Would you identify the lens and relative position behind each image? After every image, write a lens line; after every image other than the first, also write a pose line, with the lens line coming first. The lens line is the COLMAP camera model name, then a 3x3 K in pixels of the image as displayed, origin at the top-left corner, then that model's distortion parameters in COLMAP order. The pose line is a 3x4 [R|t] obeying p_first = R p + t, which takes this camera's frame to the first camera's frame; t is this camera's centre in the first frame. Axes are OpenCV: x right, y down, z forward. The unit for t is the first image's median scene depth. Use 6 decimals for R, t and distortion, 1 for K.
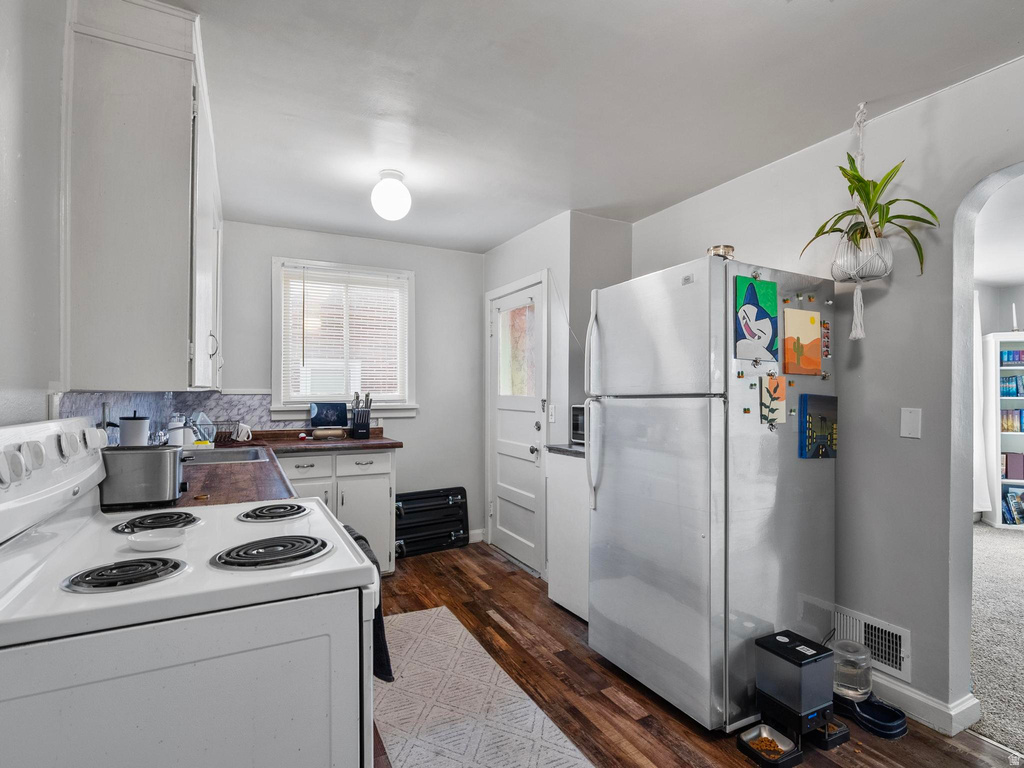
lens RADIAL K [[519.7, 0, 501.9], [0, 519.7, 403.5], [0, 0, 1]] dist [-0.000975, -0.000135]
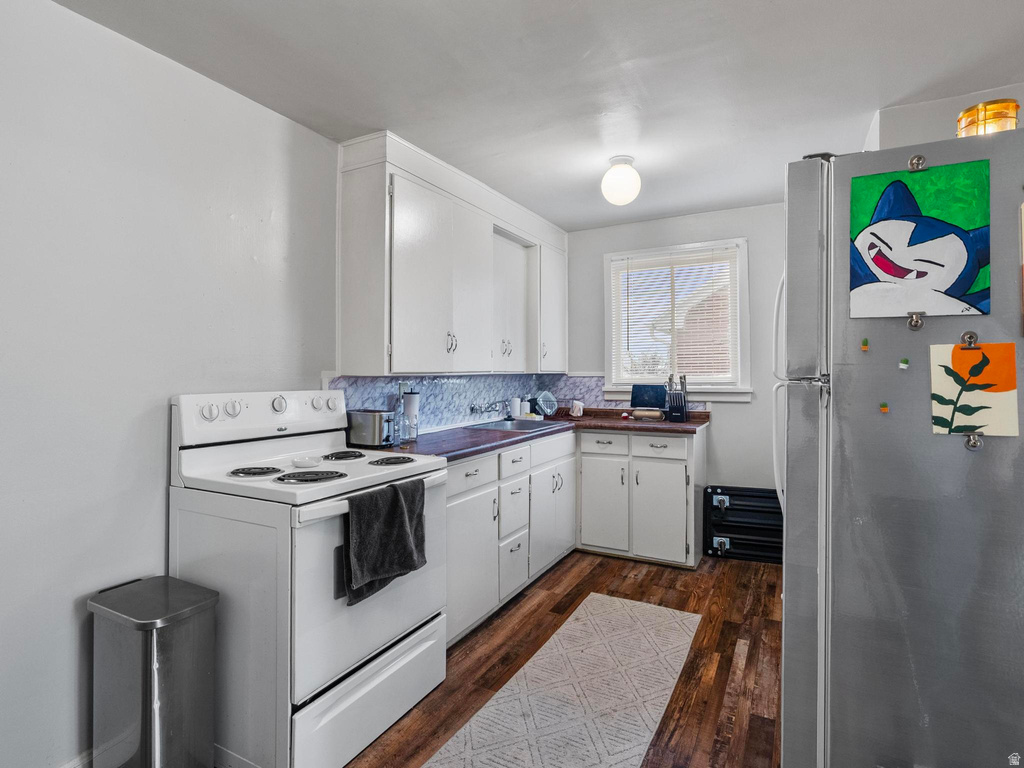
lens RADIAL K [[529.5, 0, 504.9], [0, 529.5, 376.5], [0, 0, 1]] dist [-0.002038, -0.000146]
pose [[0.564099, -0.000955, -0.825706, 0.404763], [-0.011178, 0.999899, -0.008792, -0.005613], [0.825631, 0.014189, 0.564032, 0.187118]]
